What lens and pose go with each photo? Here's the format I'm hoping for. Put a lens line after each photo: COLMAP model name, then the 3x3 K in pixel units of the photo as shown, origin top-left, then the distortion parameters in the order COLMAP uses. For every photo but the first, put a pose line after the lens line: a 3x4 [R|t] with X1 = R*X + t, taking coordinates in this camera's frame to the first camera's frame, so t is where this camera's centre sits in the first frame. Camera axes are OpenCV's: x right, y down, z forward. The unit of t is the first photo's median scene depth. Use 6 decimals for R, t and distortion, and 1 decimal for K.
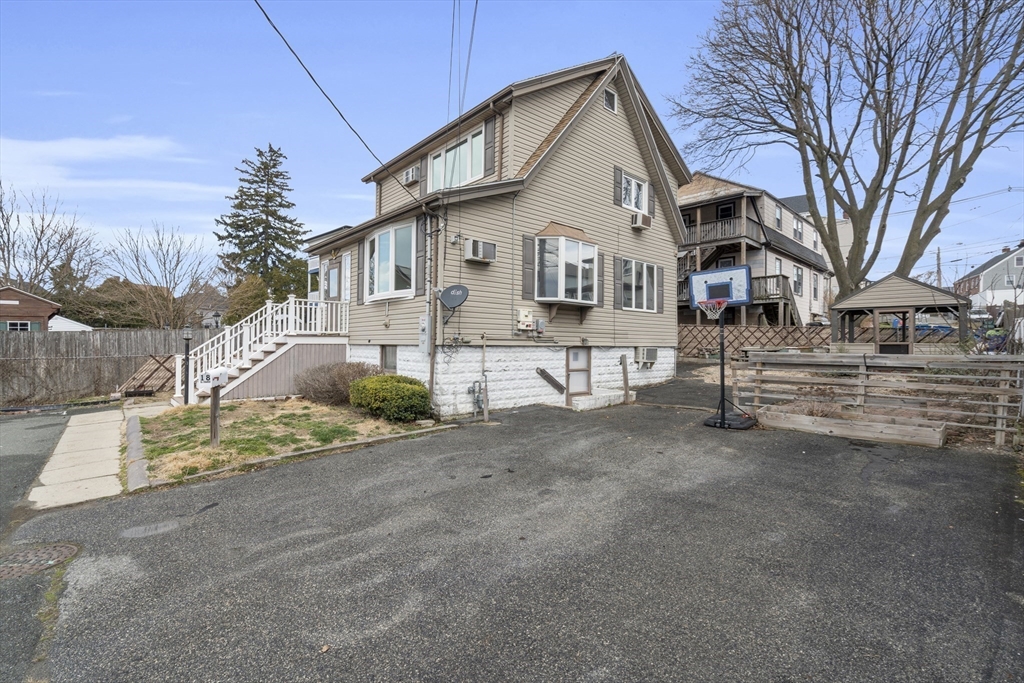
lens RADIAL K [[457.4, 0, 509.4], [0, 457.4, 337.5], [0, 0, 1]] dist [-0.003803, 0.000499]
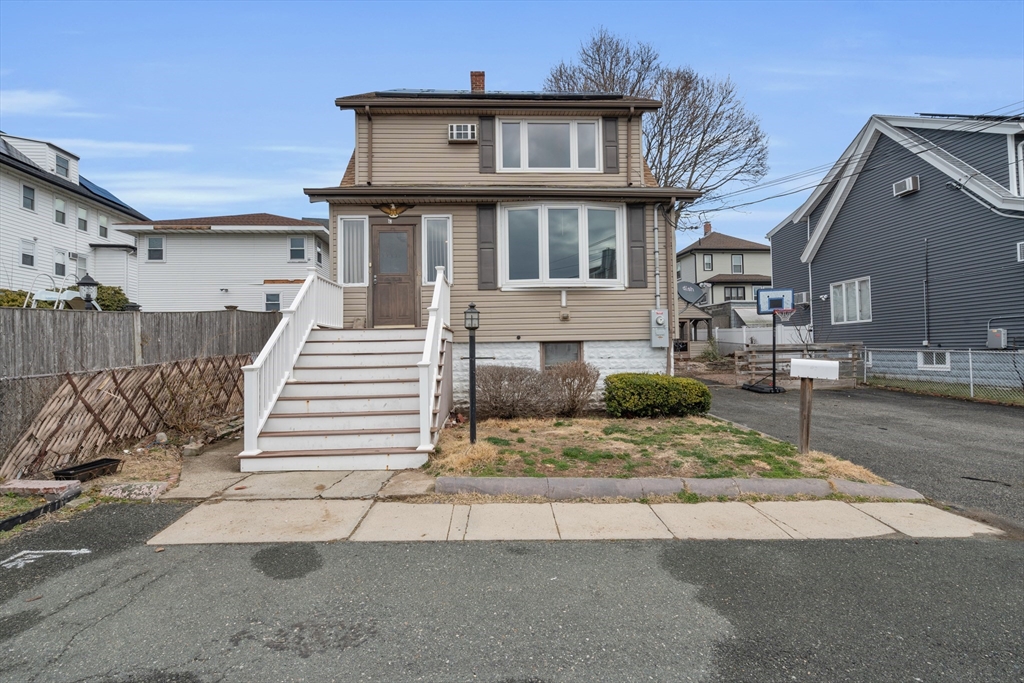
lens RADIAL K [[476.6, 0, 512.4], [0, 476.6, 336.0], [0, 0, 1]] dist [-0.003001, -0.000113]
pose [[0.628359, 0.007081, 0.777891, -0.678614], [0.009862, 0.999806, -0.017067, 0.013655], [-0.777861, 0.018396, 0.628167, 0.351281]]
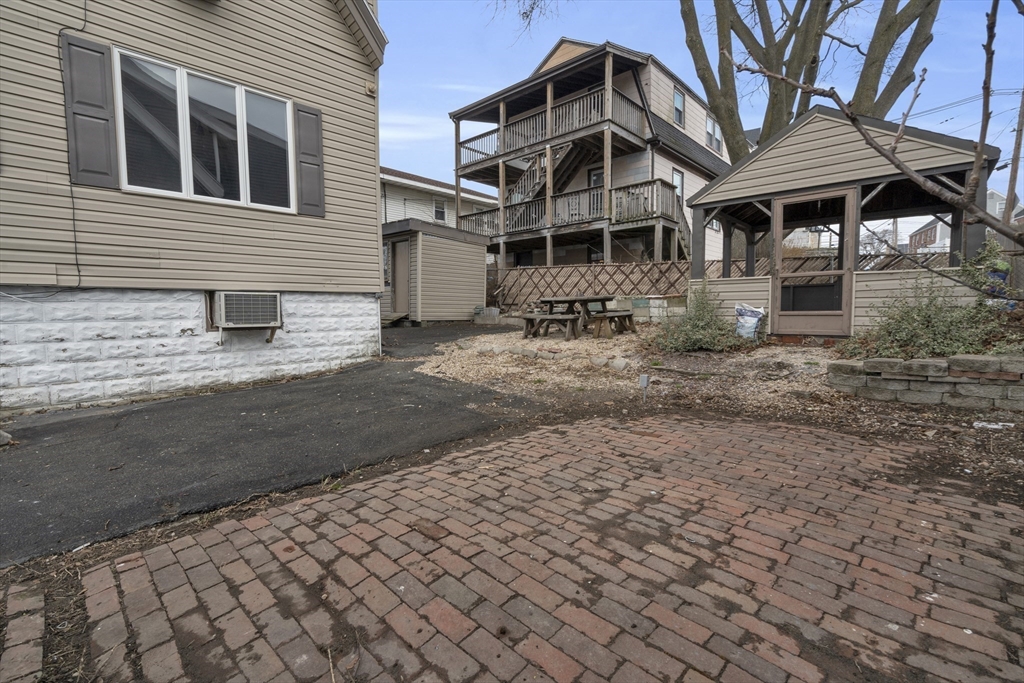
lens RADIAL K [[457.4, 0, 509.4], [0, 457.4, 337.5], [0, 0, 1]] dist [-0.003803, 0.000499]
pose [[0.997943, -0.019664, 0.061018, 0.444413], [0.015024, 0.997026, 0.075586, 0.030013], [-0.062323, -0.074514, 0.995271, 0.489189]]
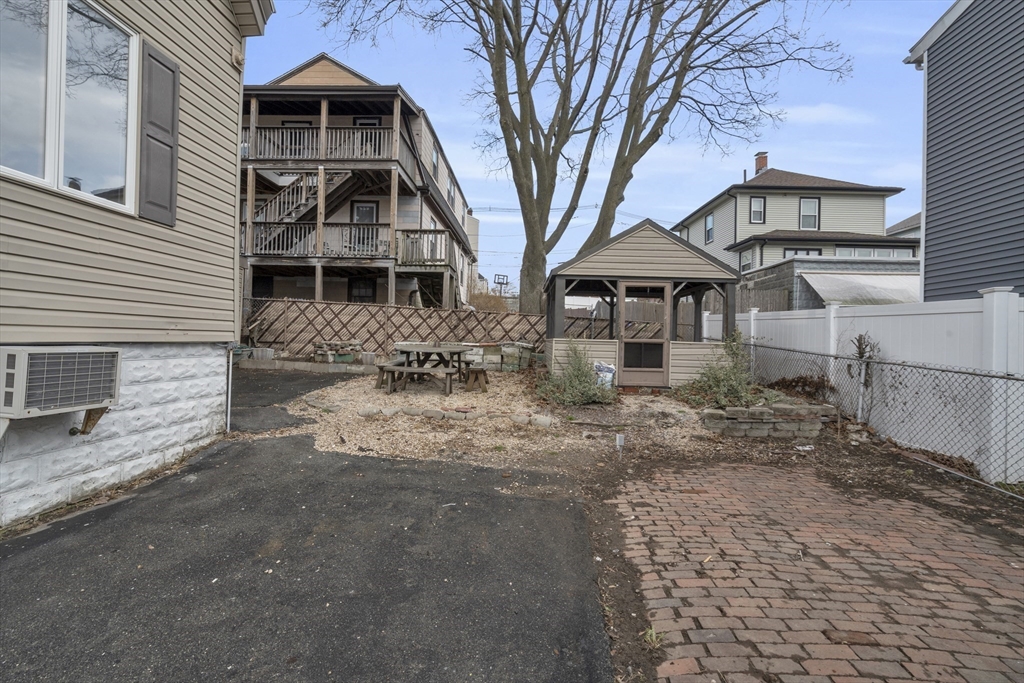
lens RADIAL K [[457.4, 0, 509.4], [0, 457.4, 337.5], [0, 0, 1]] dist [-0.003803, 0.000499]
pose [[0.719906, 0.014033, 0.693929, 0.264636], [-0.028728, 0.999541, 0.009589, 0.006800], [-0.693476, -0.026838, 0.719979, 0.588768]]
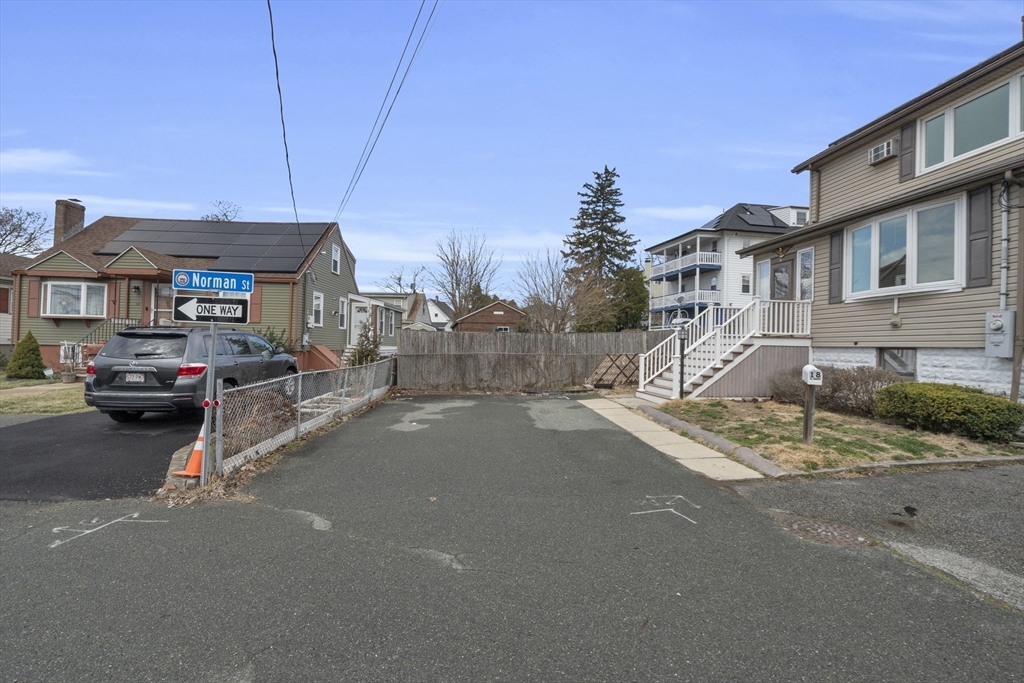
lens RADIAL K [[457.9, 0, 512.0], [0, 457.9, 338.9], [0, 0, 1]] dist [-0.003147, 0.001280]
pose [[0.818202, 0.004248, -0.574915, -0.243927], [-0.010278, 0.999921, -0.007239, 0.008874], [0.574839, 0.011832, 0.818181, -0.082286]]
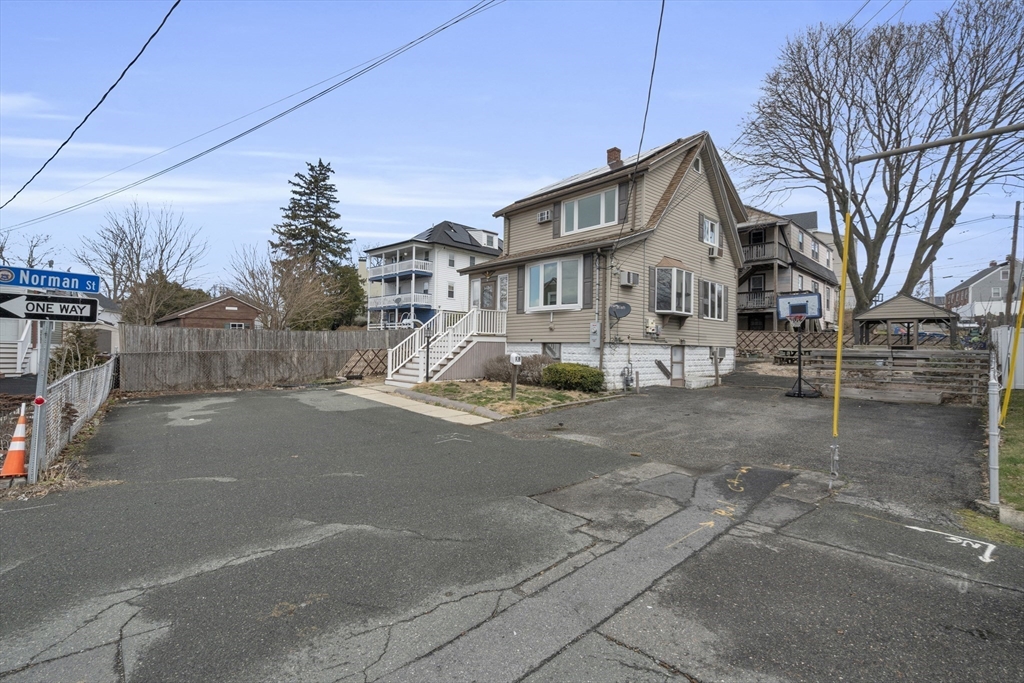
lens RADIAL K [[457.9, 0, 512.0], [0, 457.9, 338.9], [0, 0, 1]] dist [-0.003147, 0.001280]
pose [[0.999849, 0.008968, 0.014912, -0.275195], [-0.008883, 0.999944, -0.005770, 0.009338], [-0.014963, 0.005637, 0.999872, -0.277464]]
